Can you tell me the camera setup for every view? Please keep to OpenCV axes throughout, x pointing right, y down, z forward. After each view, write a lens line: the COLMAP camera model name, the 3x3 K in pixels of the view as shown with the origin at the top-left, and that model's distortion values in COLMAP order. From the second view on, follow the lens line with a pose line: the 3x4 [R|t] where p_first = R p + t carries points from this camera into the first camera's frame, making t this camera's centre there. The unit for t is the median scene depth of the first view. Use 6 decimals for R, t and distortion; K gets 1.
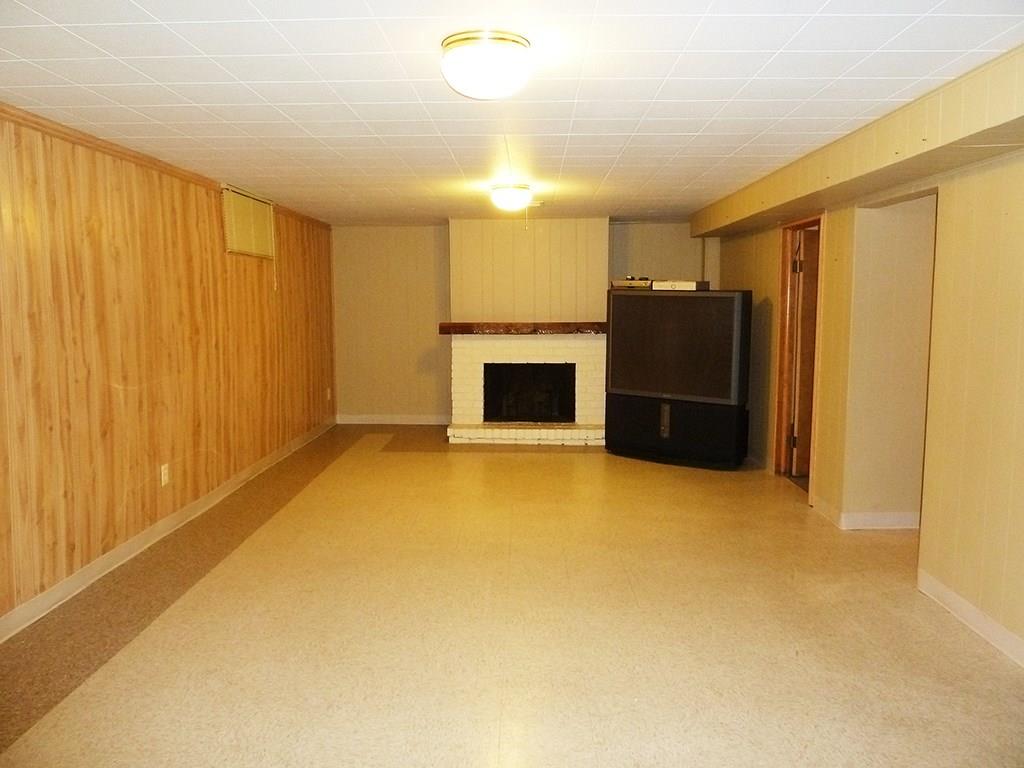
lens RADIAL K [[778.1, 0, 507.9], [0, 778.1, 382.4], [0, 0, 1]] dist [-0.007187, -0.004320]
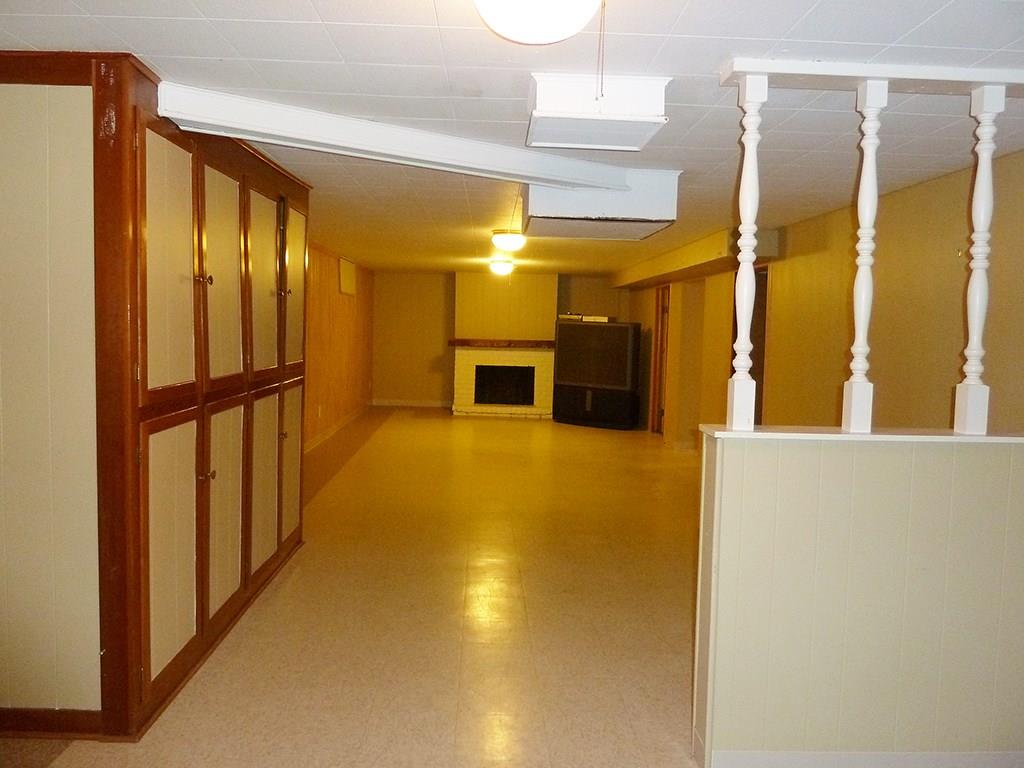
lens RADIAL K [[778.1, 0, 513.7], [0, 778.1, 382.9], [0, 0, 1]] dist [-0.007187, -0.004320]
pose [[0.997258, 0.021043, 0.070955, -0.070825], [-0.018824, 0.999317, -0.031787, 0.063746], [-0.071575, 0.030364, 0.996973, -0.601939]]
